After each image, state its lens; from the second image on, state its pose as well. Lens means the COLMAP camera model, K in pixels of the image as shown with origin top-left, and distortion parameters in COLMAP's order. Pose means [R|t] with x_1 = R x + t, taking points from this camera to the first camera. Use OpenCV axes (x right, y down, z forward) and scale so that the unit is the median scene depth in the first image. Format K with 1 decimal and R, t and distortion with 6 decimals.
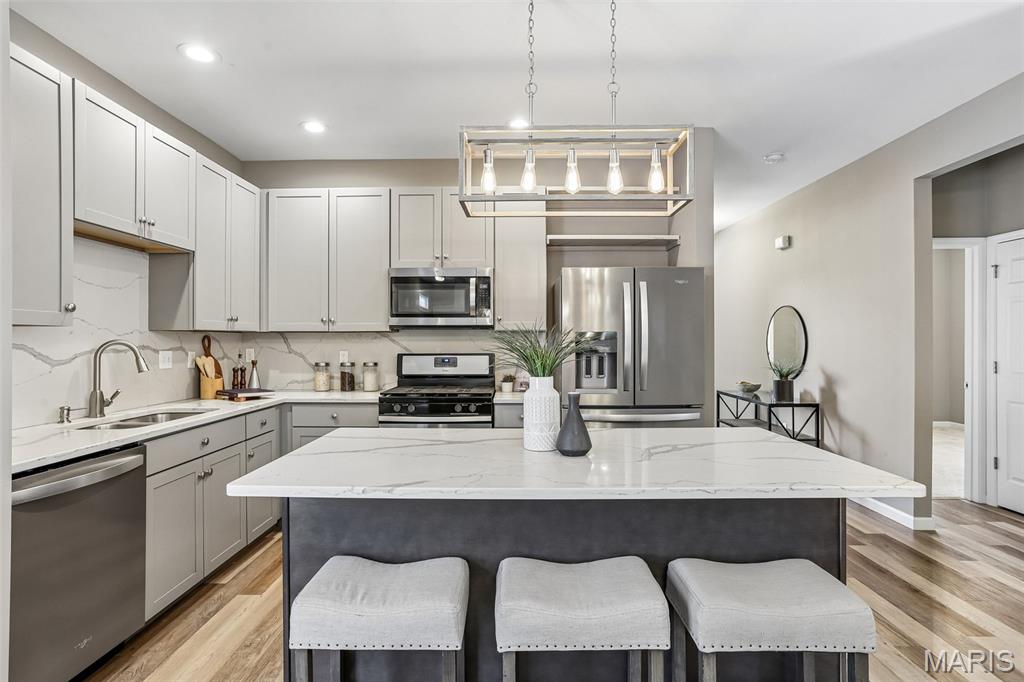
lens RADIAL K [[516.6, 0, 507.0], [0, 516.6, 339.1], [0, 0, 1]] dist [-0.048080, 0.036052]
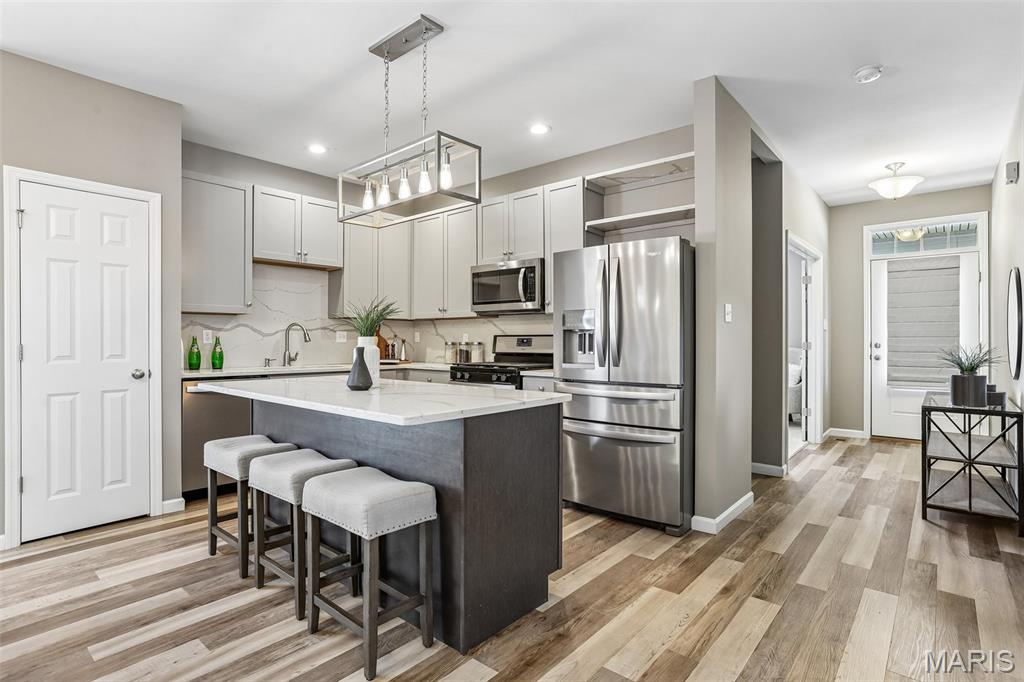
lens RADIAL K [[516.6, 0, 507.0], [0, 516.6, 339.1], [0, 0, 1]] dist [-0.048080, 0.036052]
pose [[0.761844, -0.000259, -0.647760, 0.669489], [-0.000734, 0.999999, -0.001263, 0.042796], [0.647760, 0.001437, 0.761843, 0.092774]]
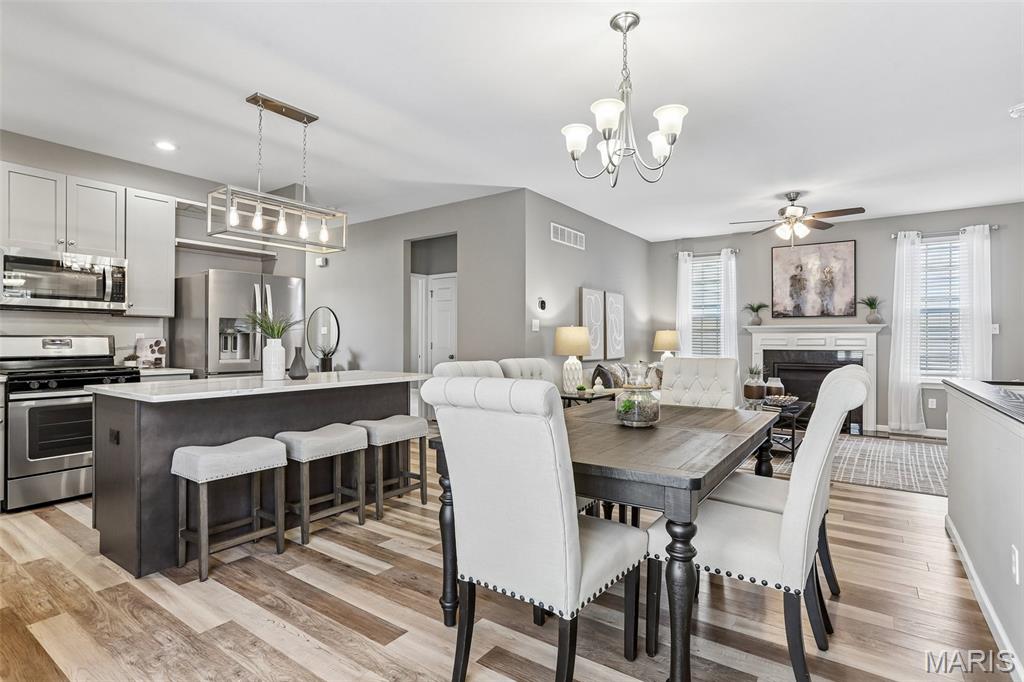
lens RADIAL K [[516.6, 0, 507.0], [0, 516.6, 339.1], [0, 0, 1]] dist [-0.048080, 0.036052]
pose [[0.570350, 0.001805, 0.821399, -0.475576], [0.000698, 0.999996, -0.002682, 0.041454], [-0.821401, 0.002103, 0.570347, -0.333503]]
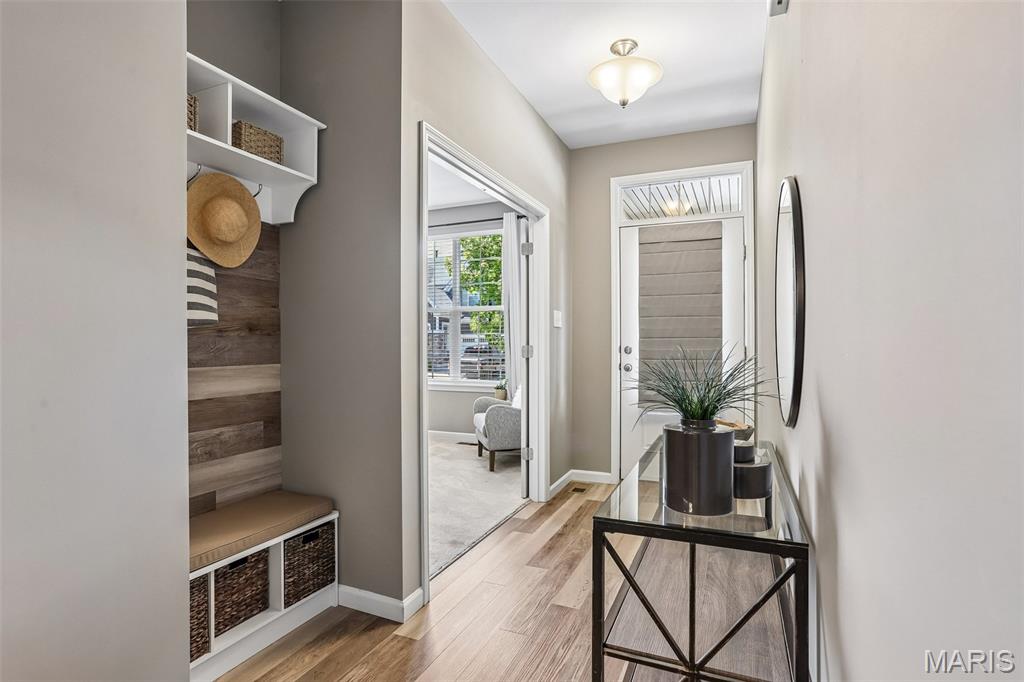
lens RADIAL K [[516.6, 0, 507.0], [0, 516.6, 339.1], [0, 0, 1]] dist [-0.048080, 0.036052]
pose [[0.916815, 0.000380, -0.399313, 0.728580], [-0.004100, 0.999956, -0.008464, 0.046833], [0.399292, 0.009397, 0.916776, 0.938819]]
